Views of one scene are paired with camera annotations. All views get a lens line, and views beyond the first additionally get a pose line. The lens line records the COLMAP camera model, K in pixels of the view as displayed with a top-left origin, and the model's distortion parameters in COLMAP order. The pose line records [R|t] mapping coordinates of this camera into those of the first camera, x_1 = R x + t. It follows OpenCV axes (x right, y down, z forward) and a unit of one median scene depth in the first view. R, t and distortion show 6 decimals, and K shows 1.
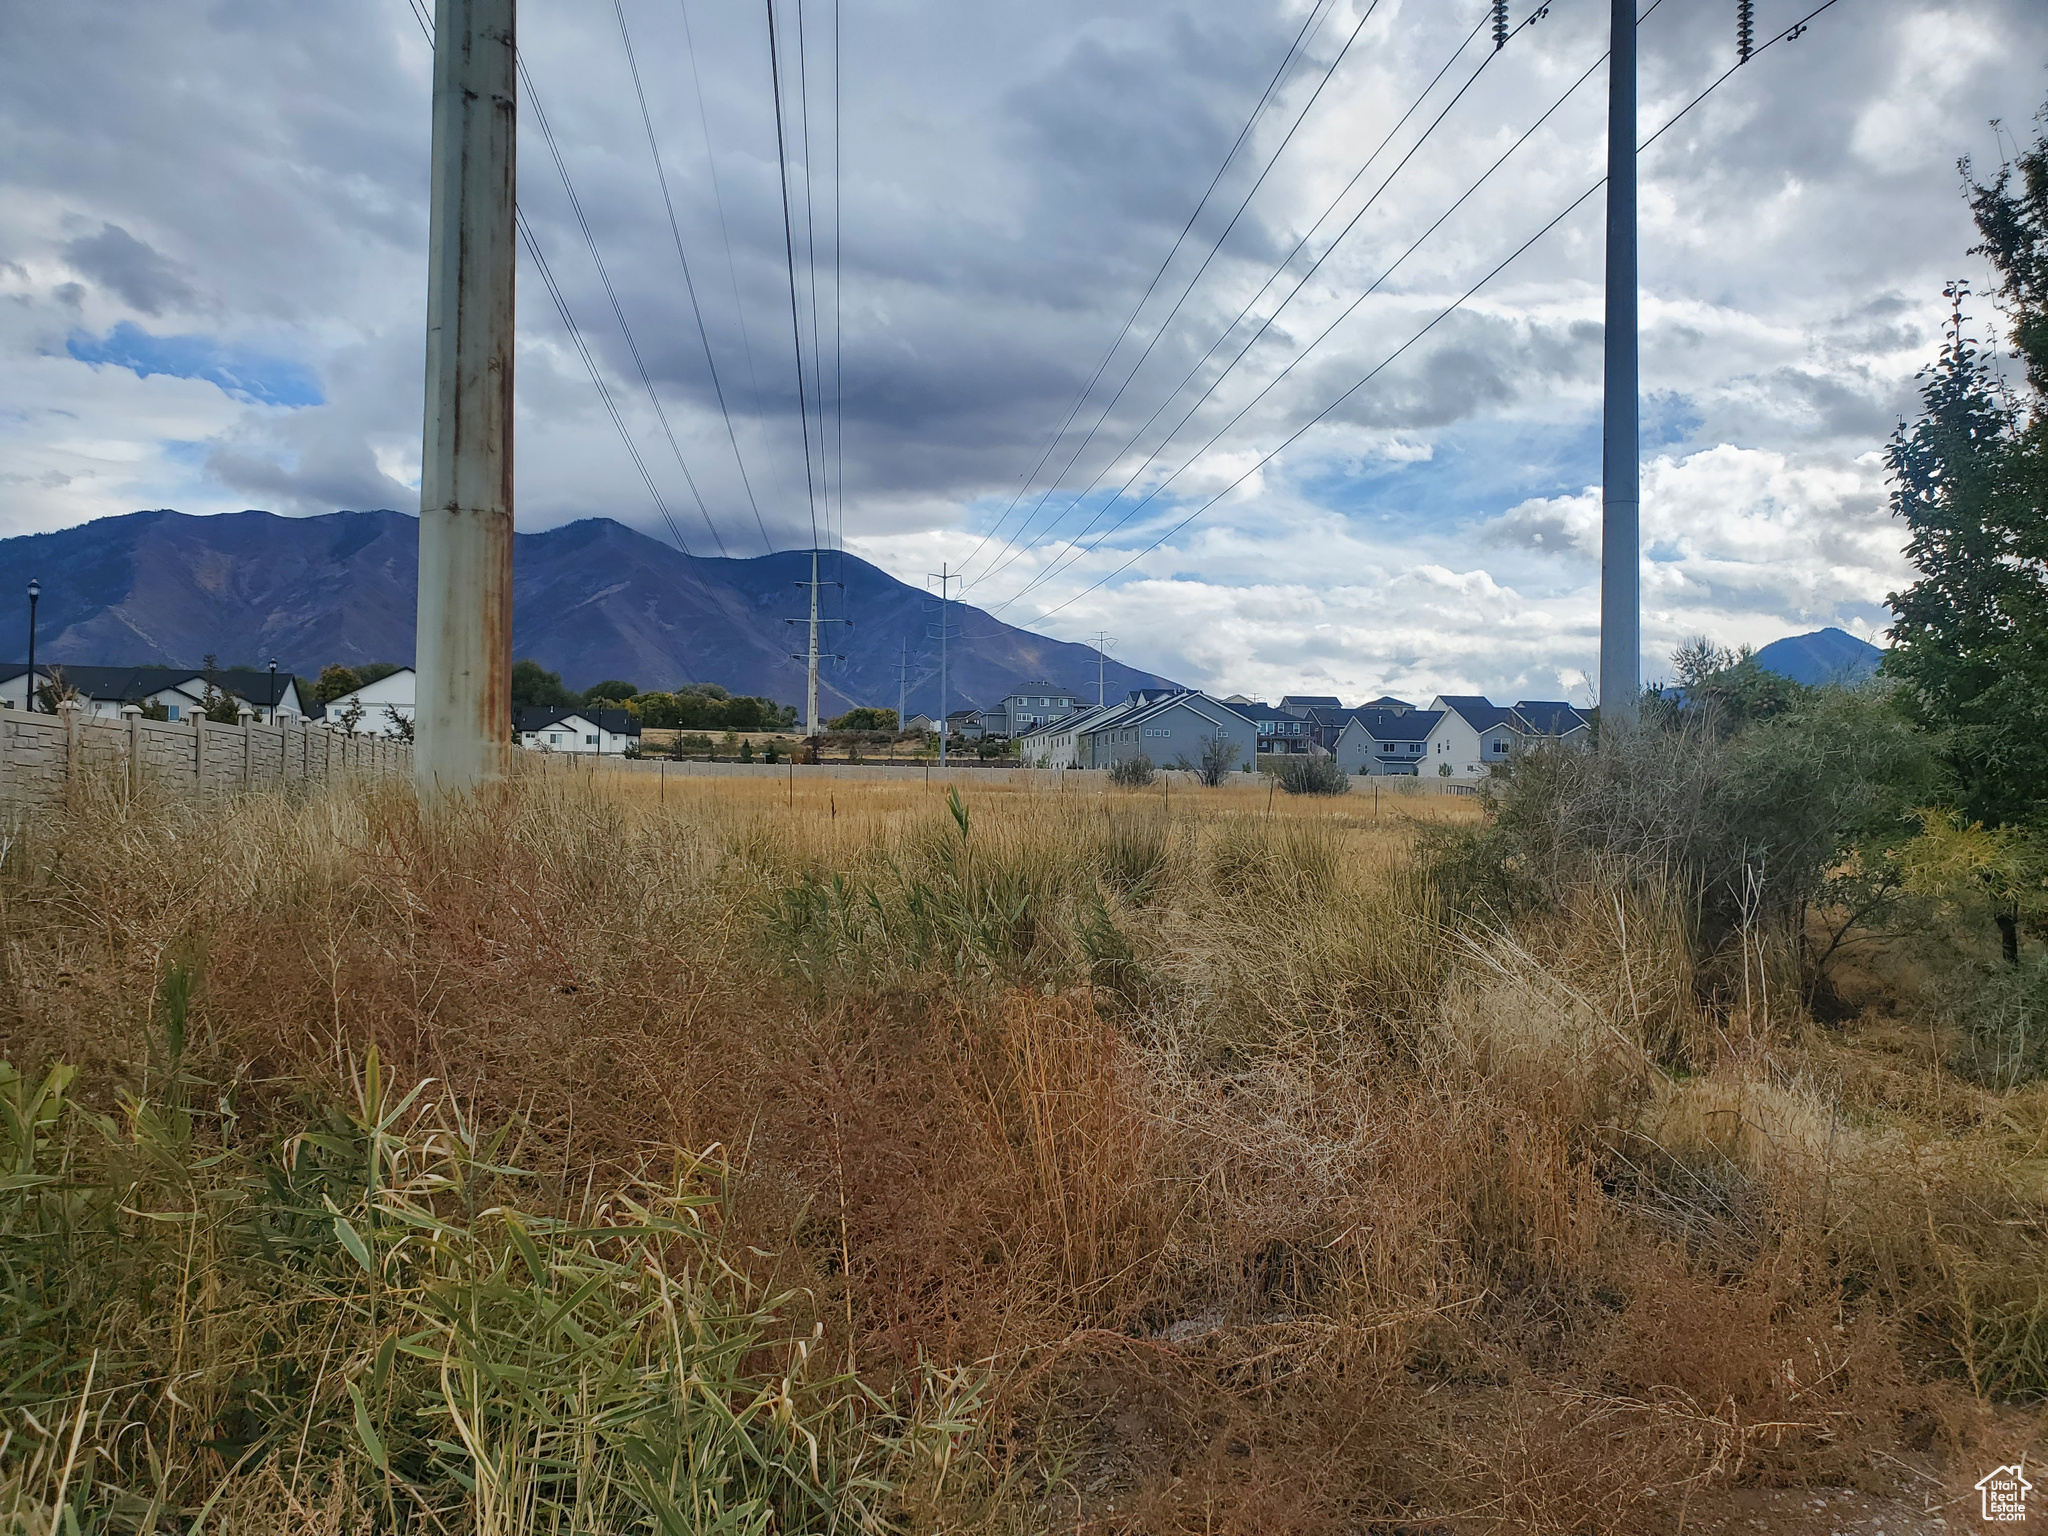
lens RADIAL K [[1587.1, 0, 1044.2], [0, 1587.1, 759.3], [0, 0, 1]] dist [0.051591, -0.034033]
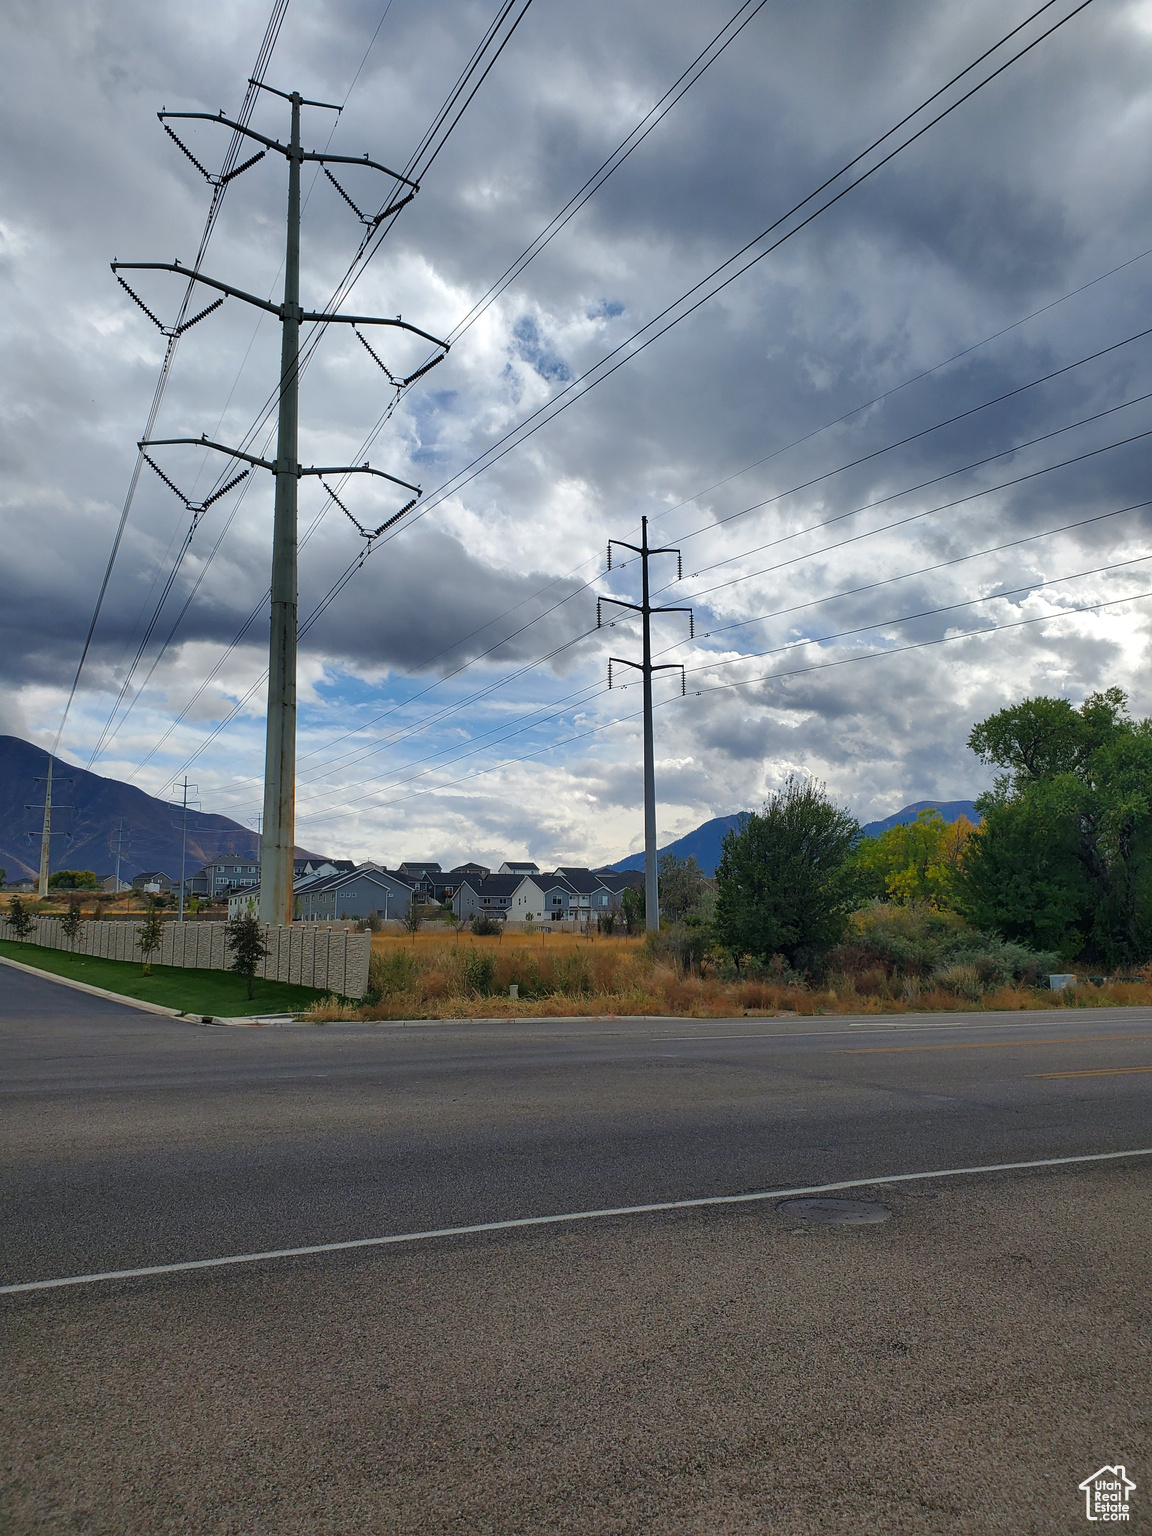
lens RADIAL K [[1190.4, 0, 588.8], [0, 1190.4, 774.4], [0, 0, 1]] dist [0.051591, -0.034033]
pose [[0.948194, 0.024307, 0.316760, -0.049034], [0.009933, 0.994313, -0.106034, -0.004927], [-0.317536, 0.103687, 0.942560, -0.114599]]
